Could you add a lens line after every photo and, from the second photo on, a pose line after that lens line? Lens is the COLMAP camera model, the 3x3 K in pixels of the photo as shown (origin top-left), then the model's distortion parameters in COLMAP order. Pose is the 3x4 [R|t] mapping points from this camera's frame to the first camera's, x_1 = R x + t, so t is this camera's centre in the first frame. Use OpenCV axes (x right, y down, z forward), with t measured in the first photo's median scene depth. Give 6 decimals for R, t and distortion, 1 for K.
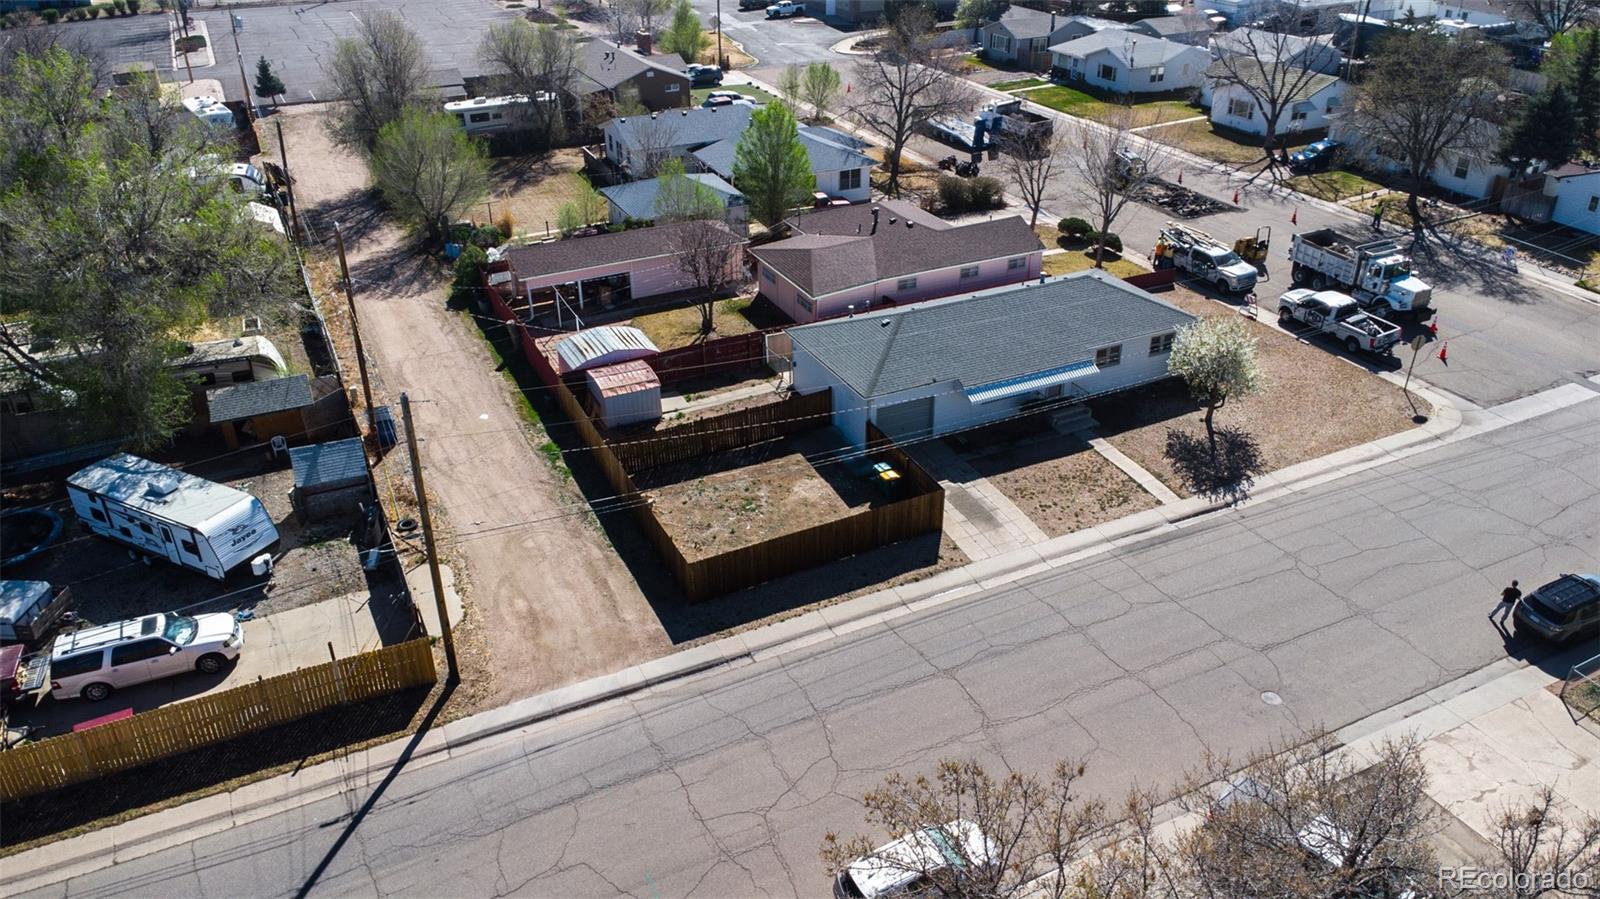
lens RADIAL K [[1152.6, 0, 796.9], [0, 1152.6, 452.9], [0, 0, 1]] dist [0.037976, -0.048478]
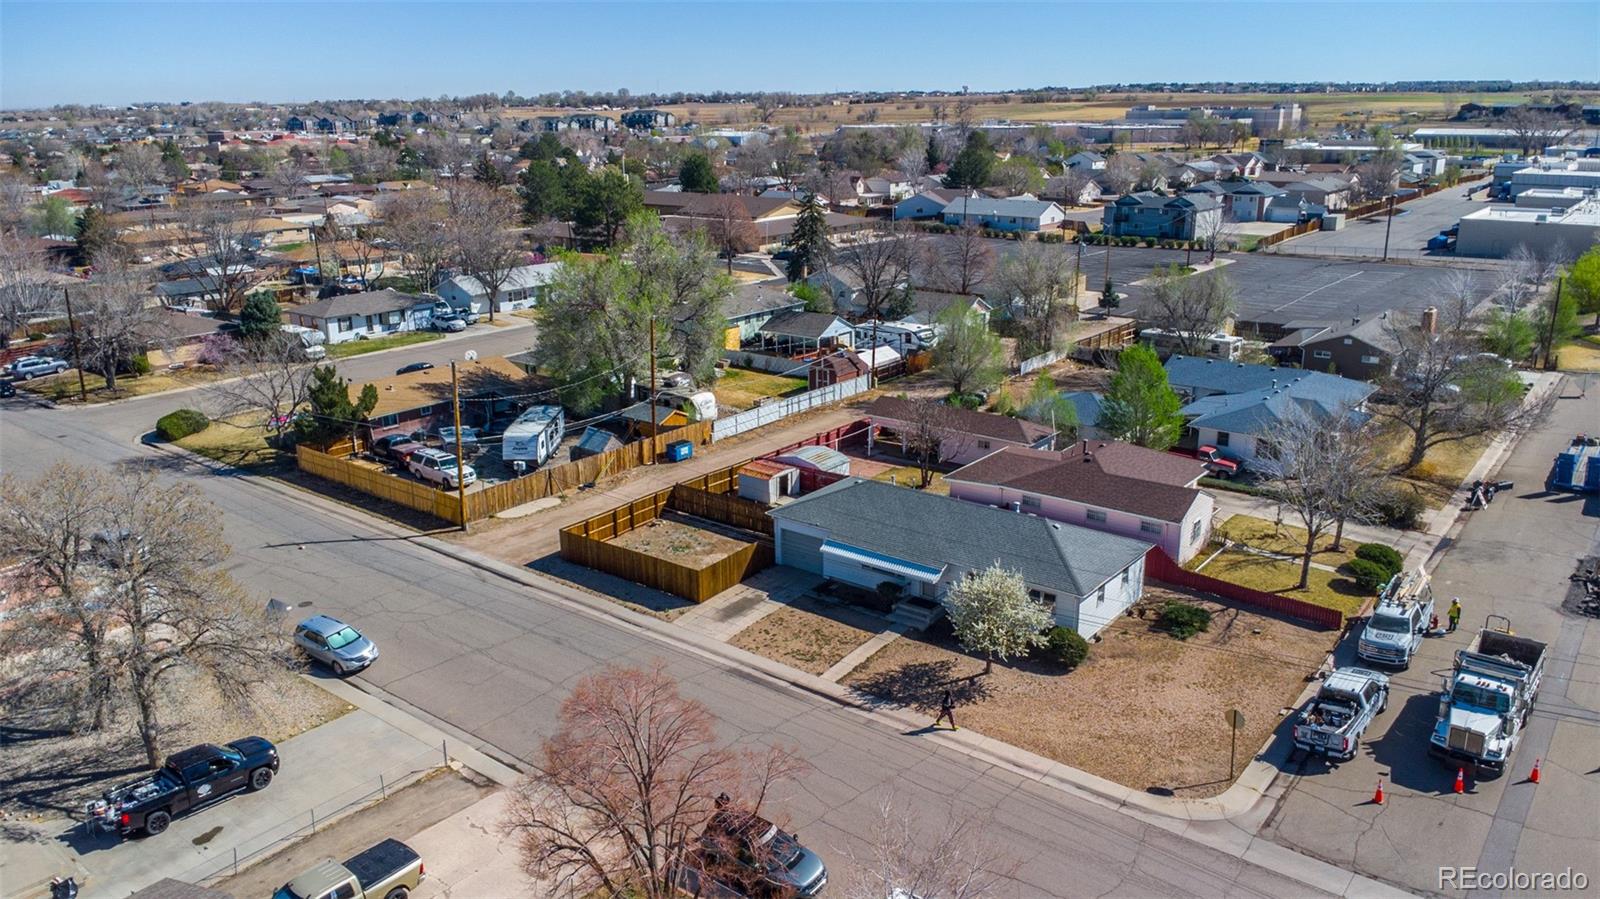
lens RADIAL K [[1152.6, 0, 796.9], [0, 1152.6, 452.9], [0, 0, 1]] dist [0.037976, -0.048478]
pose [[0.438181, 0.264393, -0.859124, 1.110479], [-0.438050, 0.897401, 0.052753, -0.180654], [0.784927, 0.353224, 0.509041, 0.329058]]
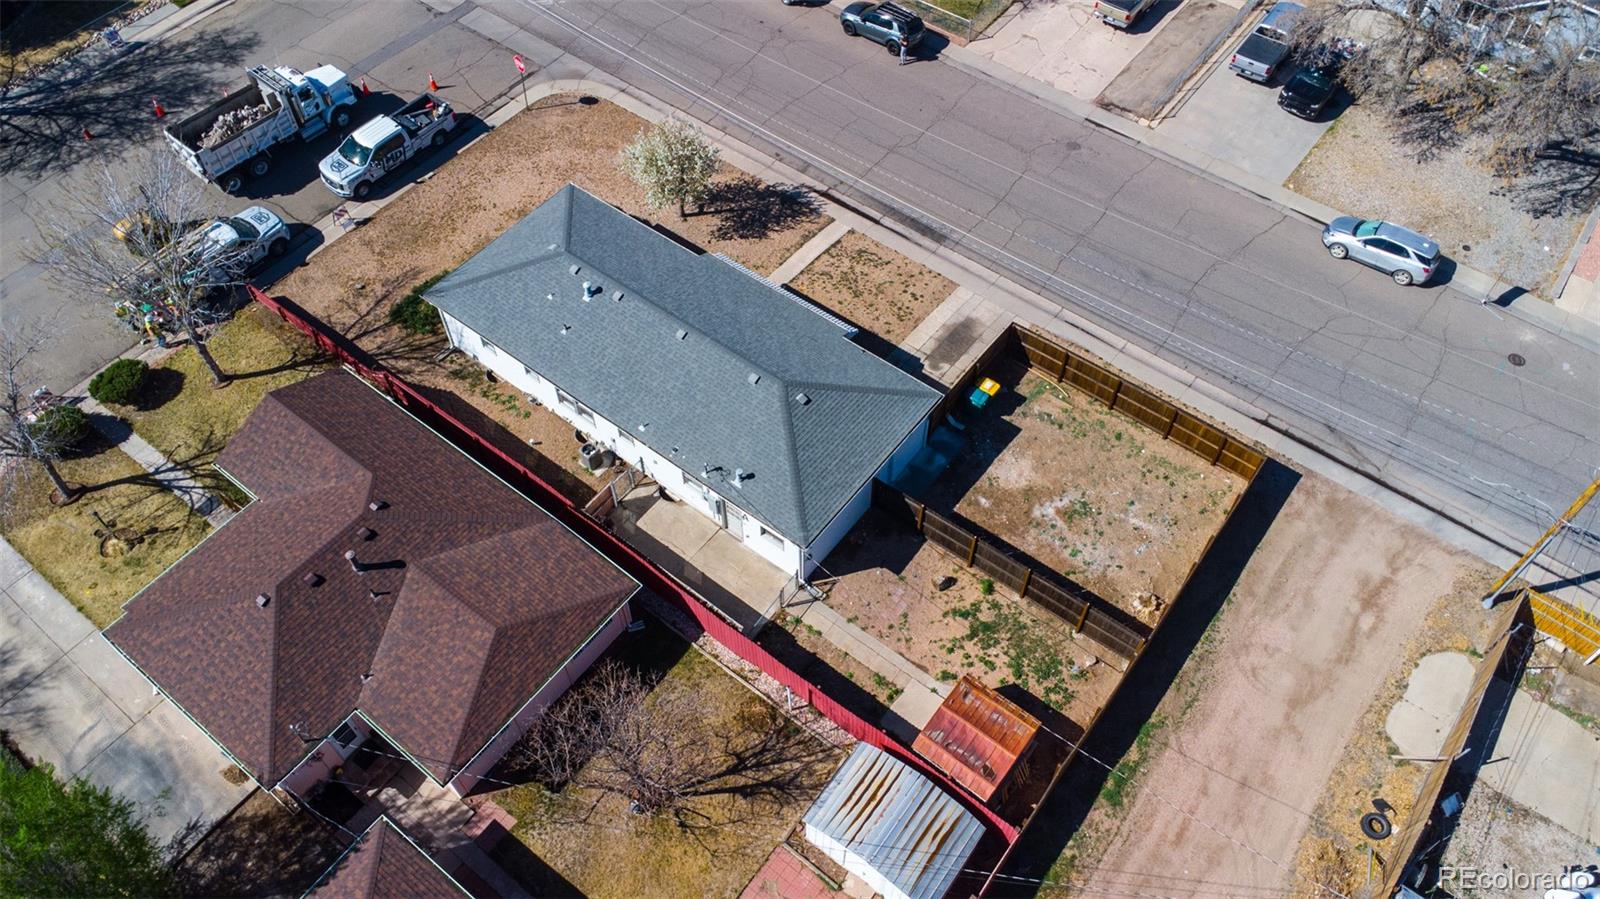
lens RADIAL K [[1152.6, 0, 796.9], [0, 1152.6, 452.9], [0, 0, 1]] dist [0.037976, -0.048478]
pose [[-0.448592, -0.715655, 0.535354, -0.361305], [0.446467, 0.339467, 0.827906, -0.746810], [-0.774230, 0.610410, 0.167235, 0.920539]]
